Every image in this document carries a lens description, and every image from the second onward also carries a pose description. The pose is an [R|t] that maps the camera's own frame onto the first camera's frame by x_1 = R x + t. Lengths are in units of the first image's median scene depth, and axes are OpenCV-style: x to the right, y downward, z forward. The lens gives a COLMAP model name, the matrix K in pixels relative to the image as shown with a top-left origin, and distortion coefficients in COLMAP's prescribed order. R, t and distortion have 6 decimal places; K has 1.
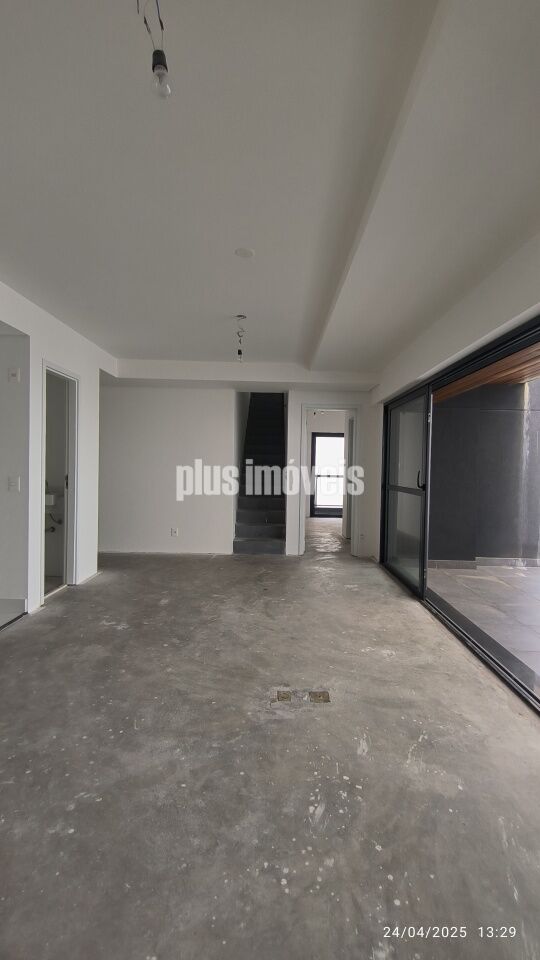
lens RADIAL K [[442.8, 0, 274.7], [0, 442.8, 475.8], [0, 0, 1]] dist [0.033497, -0.029179]
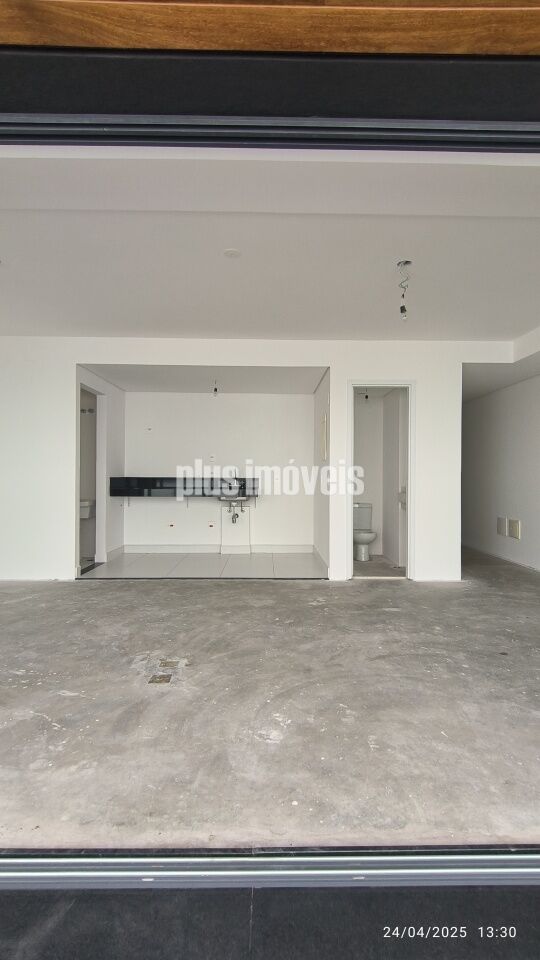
lens RADIAL K [[442.8, 0, 274.7], [0, 442.8, 475.8], [0, 0, 1]] dist [0.033497, -0.029179]
pose [[0.013191, -0.020121, -0.999711, 0.992796], [-0.027124, 0.999422, -0.020474, 0.052070], [0.999545, 0.027386, 0.012638, 1.105619]]
